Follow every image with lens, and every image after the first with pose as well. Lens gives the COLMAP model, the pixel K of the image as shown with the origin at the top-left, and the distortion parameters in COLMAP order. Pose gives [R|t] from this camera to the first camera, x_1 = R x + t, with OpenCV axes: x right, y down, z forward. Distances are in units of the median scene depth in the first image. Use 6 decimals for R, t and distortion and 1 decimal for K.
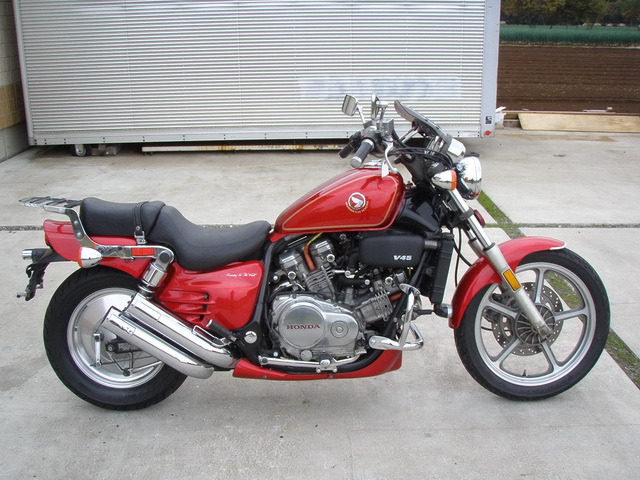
lens RADIAL K [[712.5, 0, 315.2], [0, 712.5, 250.1], [0, 0, 1]] dist [-0.211285, 0.207700]
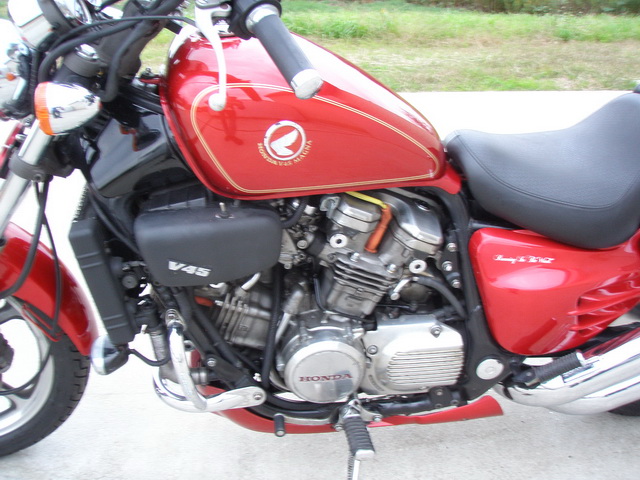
lens RADIAL K [[712.5, 0, 315.2], [0, 712.5, 250.1], [0, 0, 1]] dist [-0.211285, 0.207700]
pose [[-0.996909, 0.039478, -0.067926, 0.063835], [-0.017134, 0.734530, 0.678360, -0.307439], [0.076674, 0.677427, -0.731583, 1.399893]]
